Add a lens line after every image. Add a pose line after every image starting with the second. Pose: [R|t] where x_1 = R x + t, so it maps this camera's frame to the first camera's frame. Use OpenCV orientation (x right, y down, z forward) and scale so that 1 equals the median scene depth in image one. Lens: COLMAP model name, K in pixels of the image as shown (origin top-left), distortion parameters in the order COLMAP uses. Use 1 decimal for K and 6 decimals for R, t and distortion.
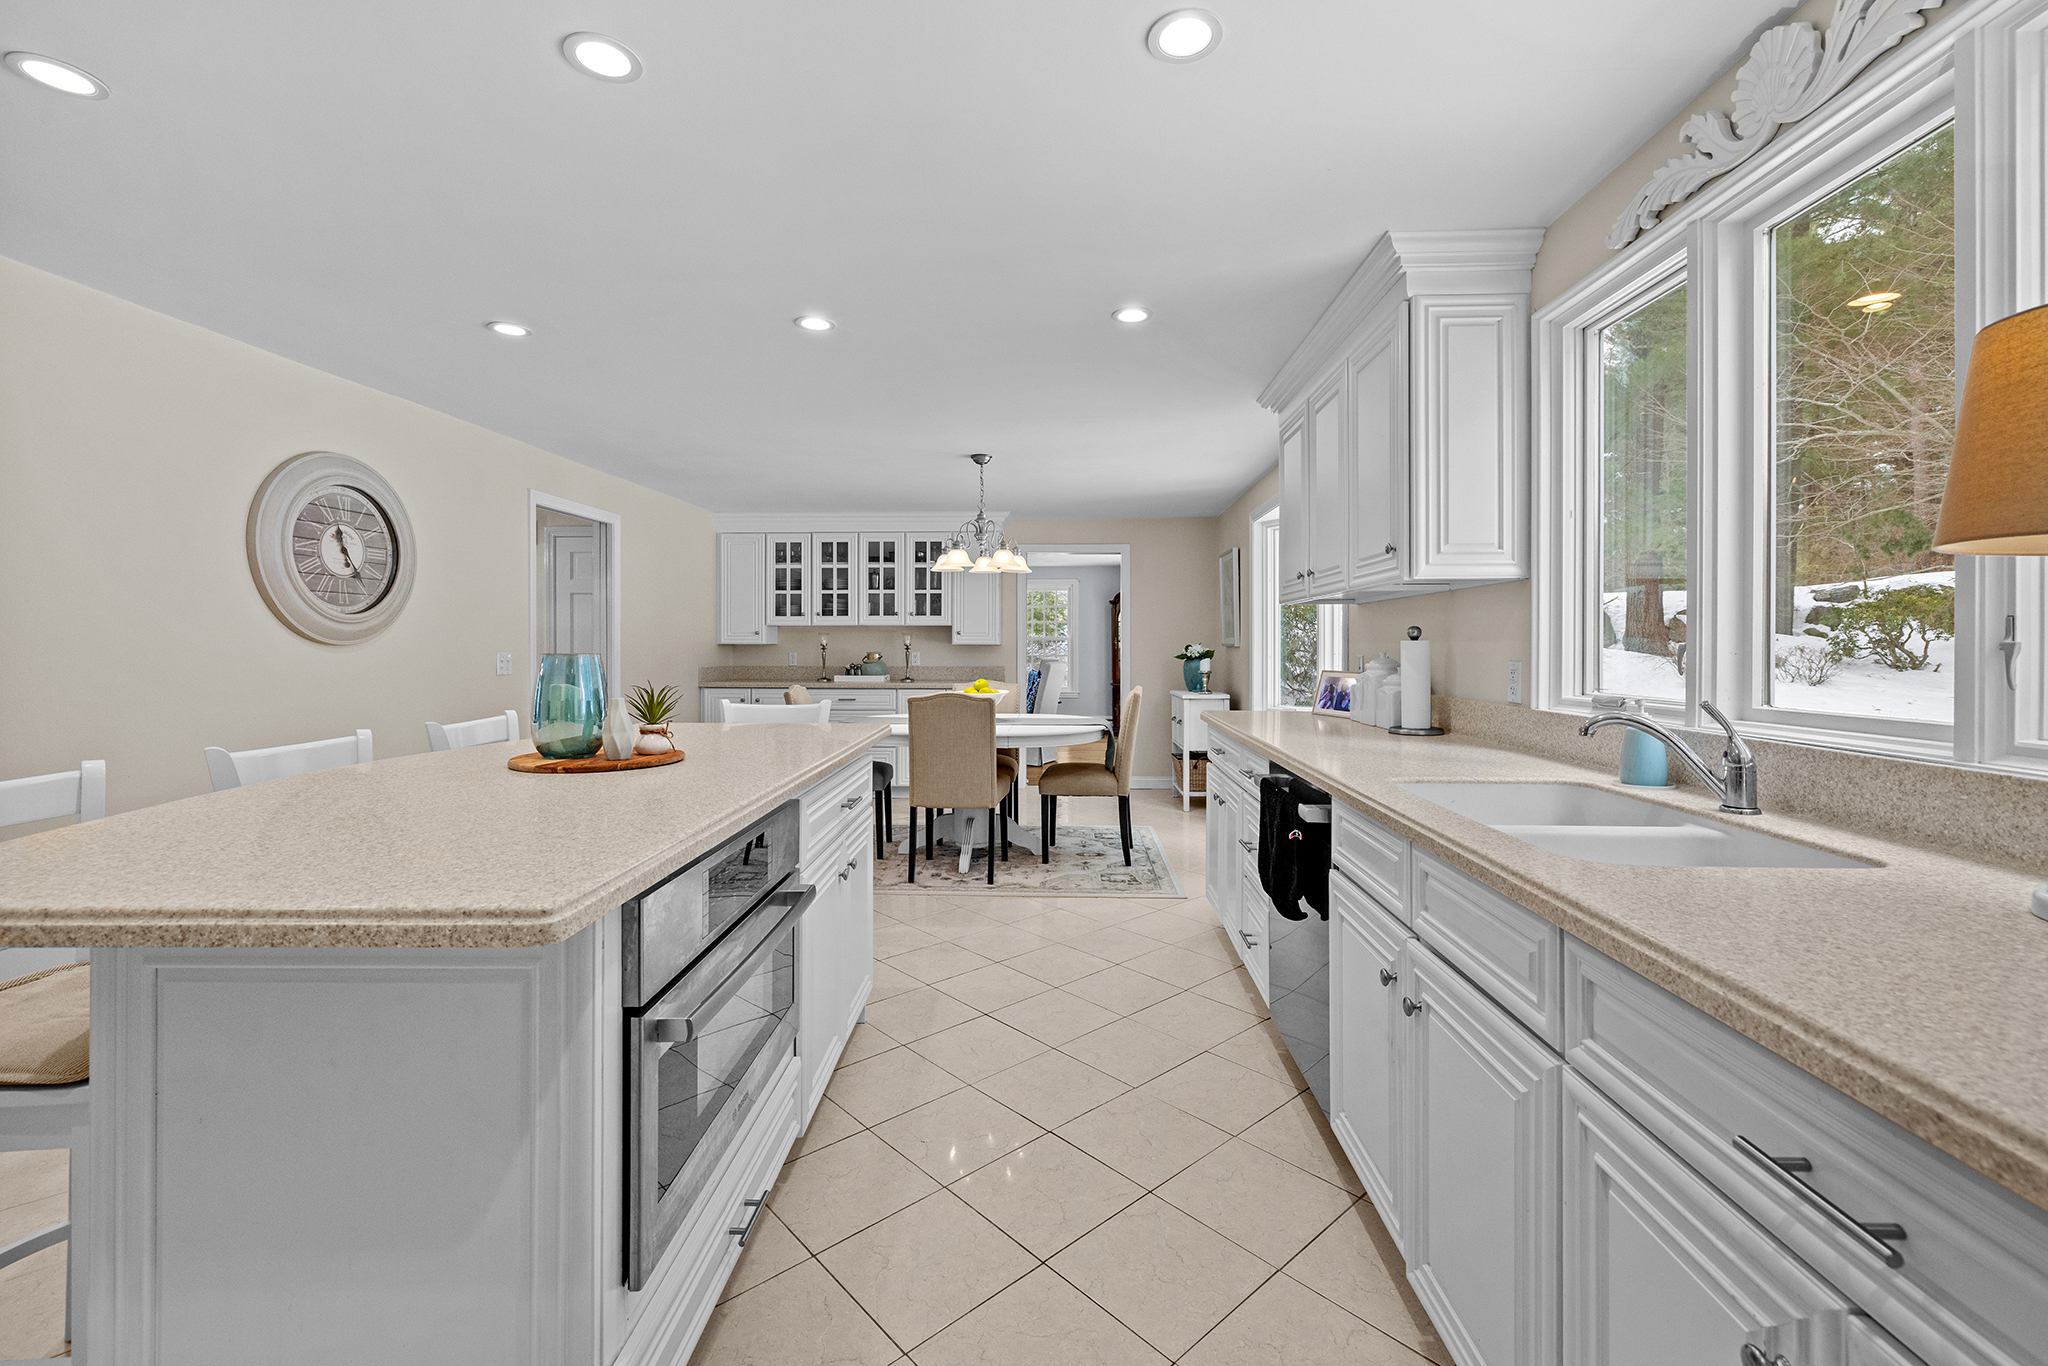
lens RADIAL K [[843.4, 0, 1024.0], [0, 843.4, 683.0], [0, 0, 1]] dist [-0.001694, -0.000043]
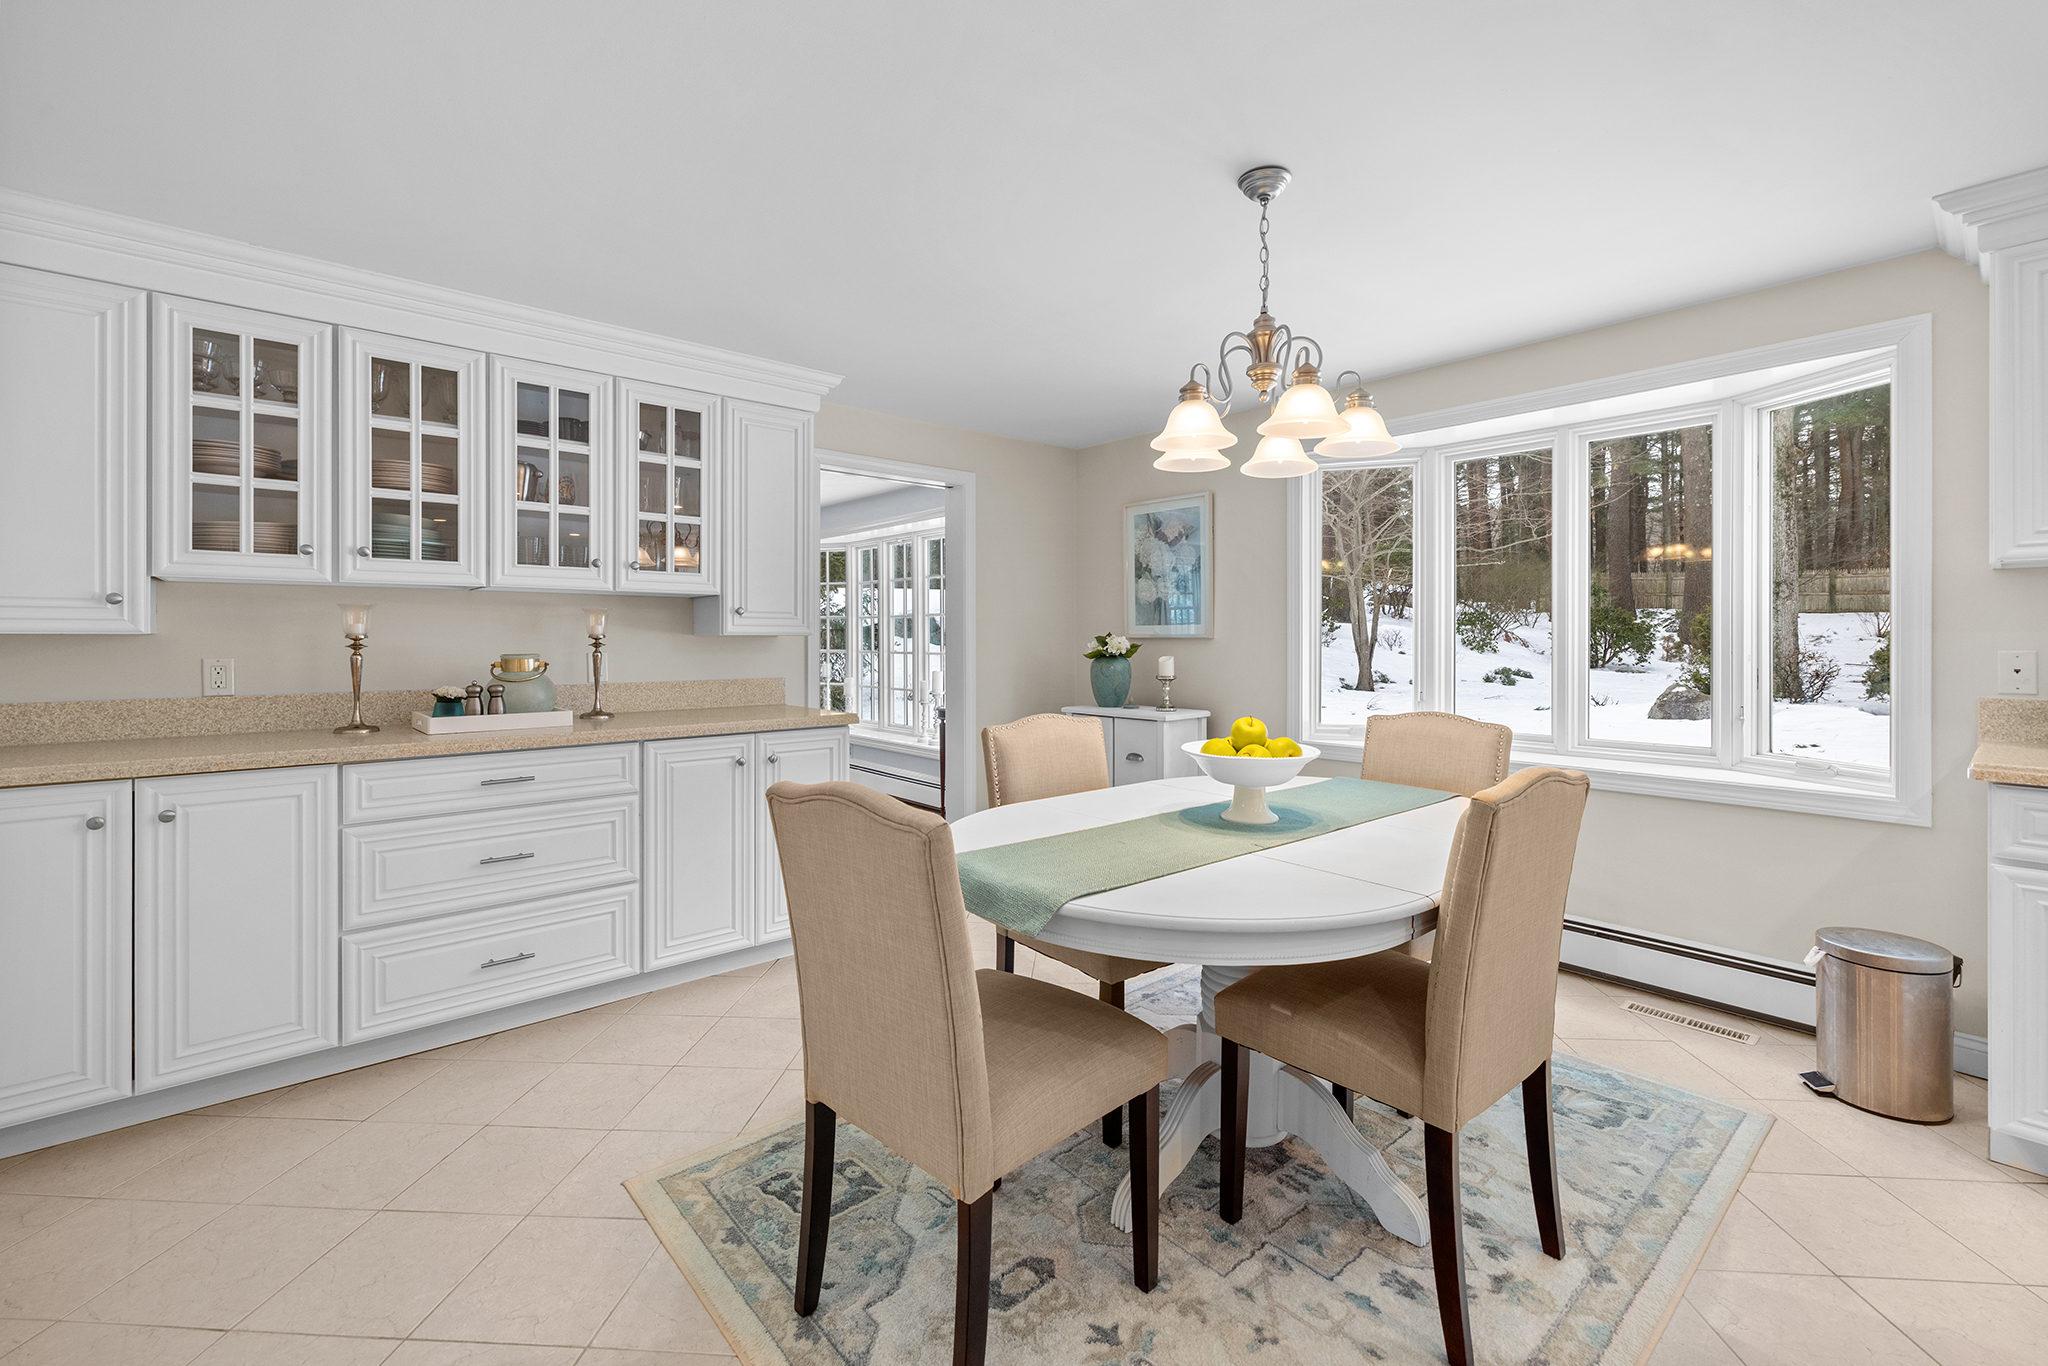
lens RADIAL K [[866.9, 0, 1024.9], [0, 866.9, 641.3], [0, 0, 1]] dist [0.000811, 0.000793]
pose [[0.723778, -0.003477, 0.690024, -0.294751], [0.035645, 0.998841, -0.032355, -0.020862], [-0.689112, 0.048014, 0.723062, 0.534883]]
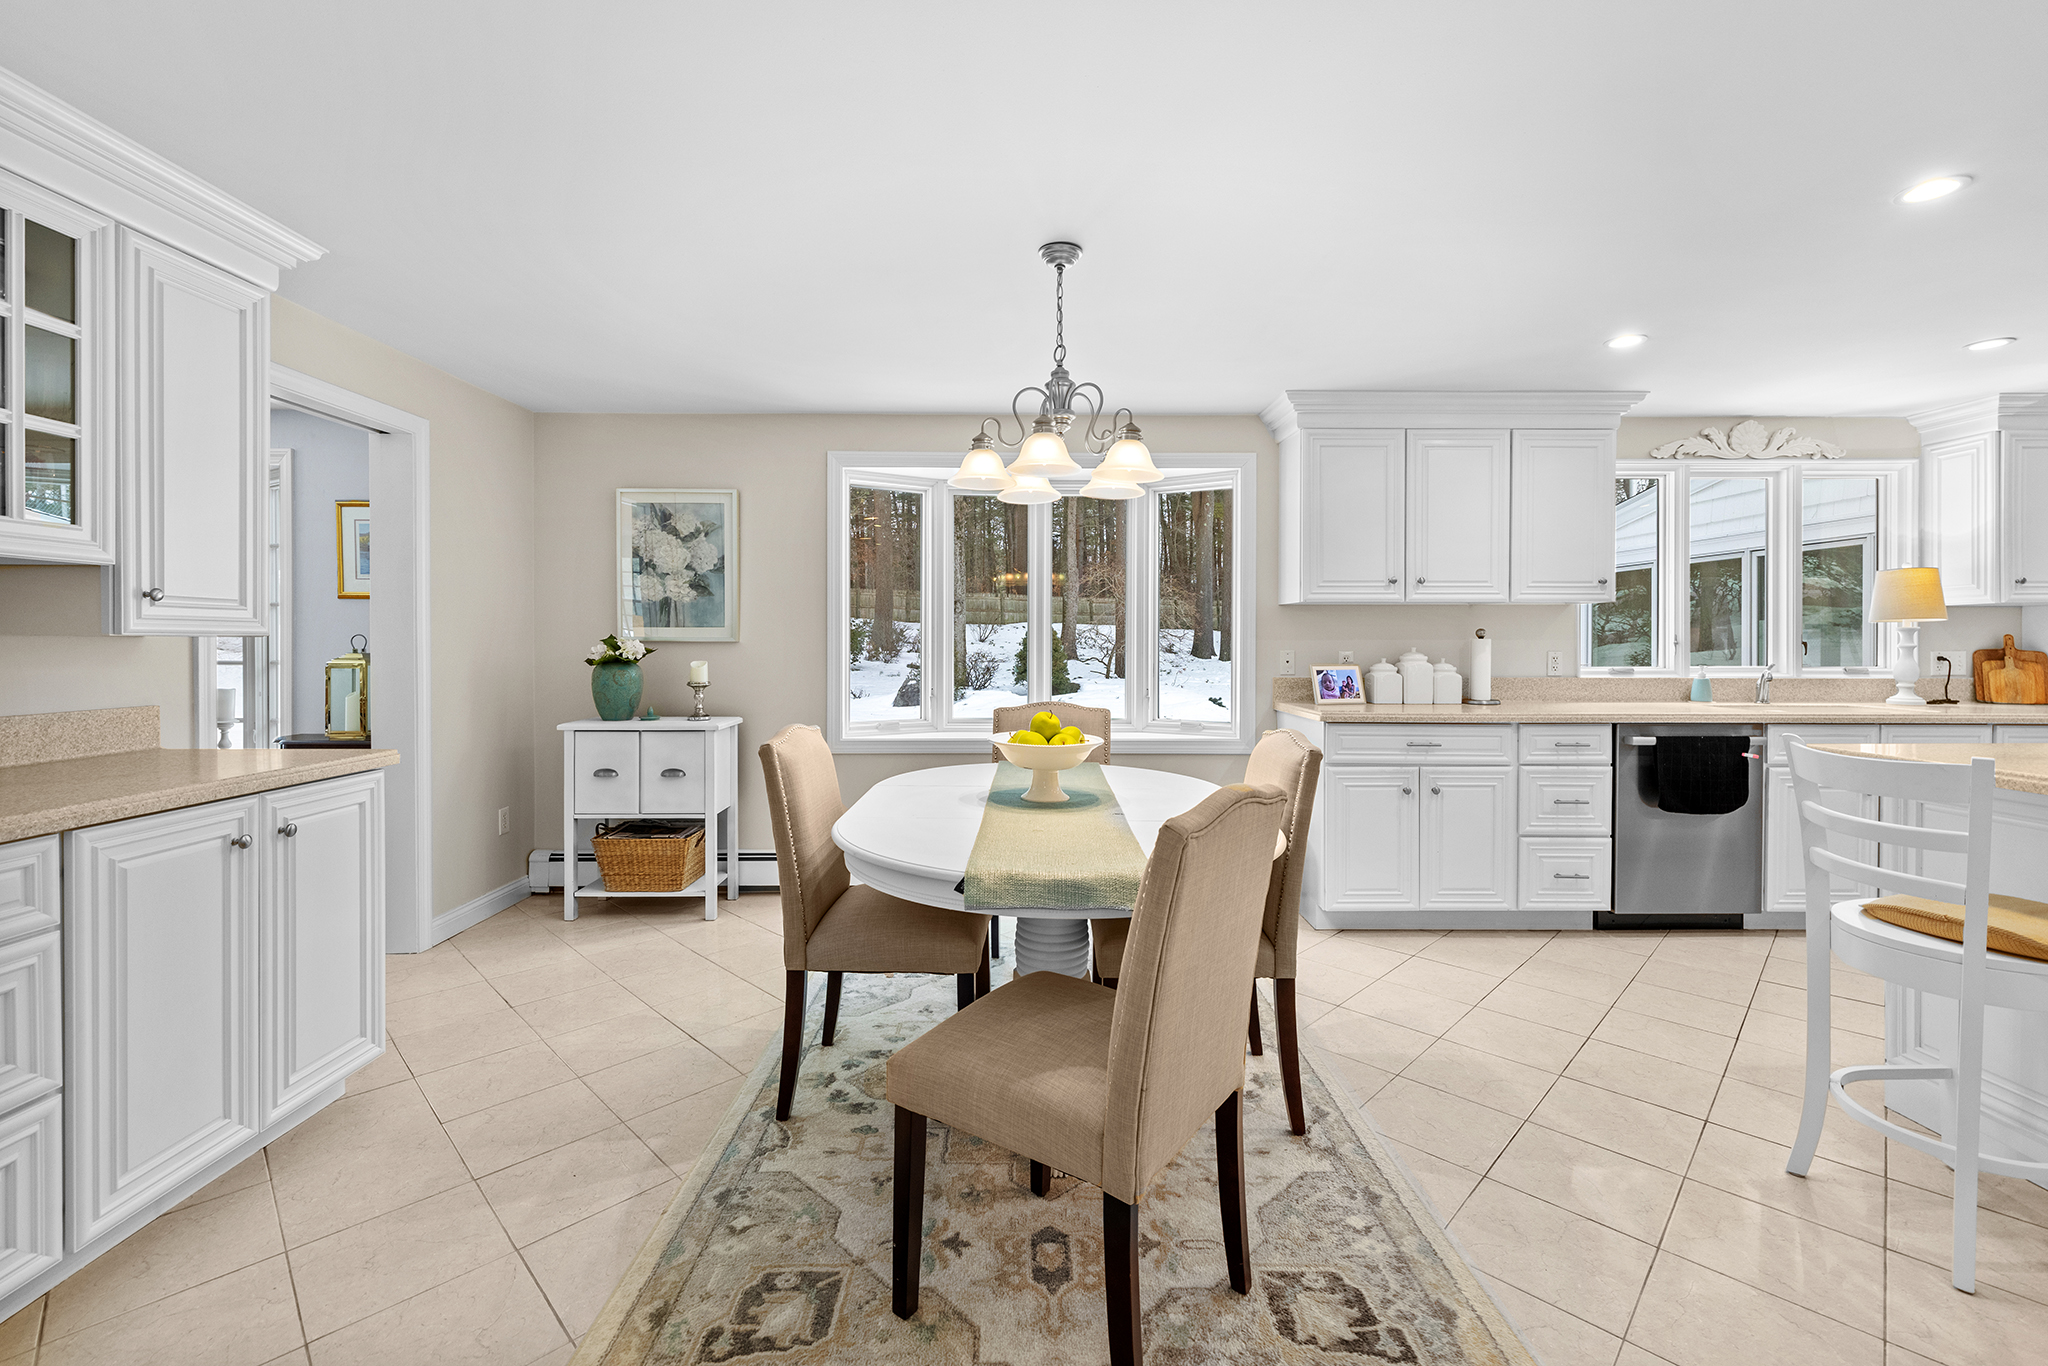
lens RADIAL K [[863.3, 0, 1031.2], [0, 863.3, 650.7], [0, 0, 1]] dist [0.000370, -0.006694]
pose [[-0.056767, -0.010755, 0.998330, -0.375406], [0.047165, 0.998797, 0.013442, -0.030690], [-0.997273, 0.047849, -0.056191, 0.720834]]
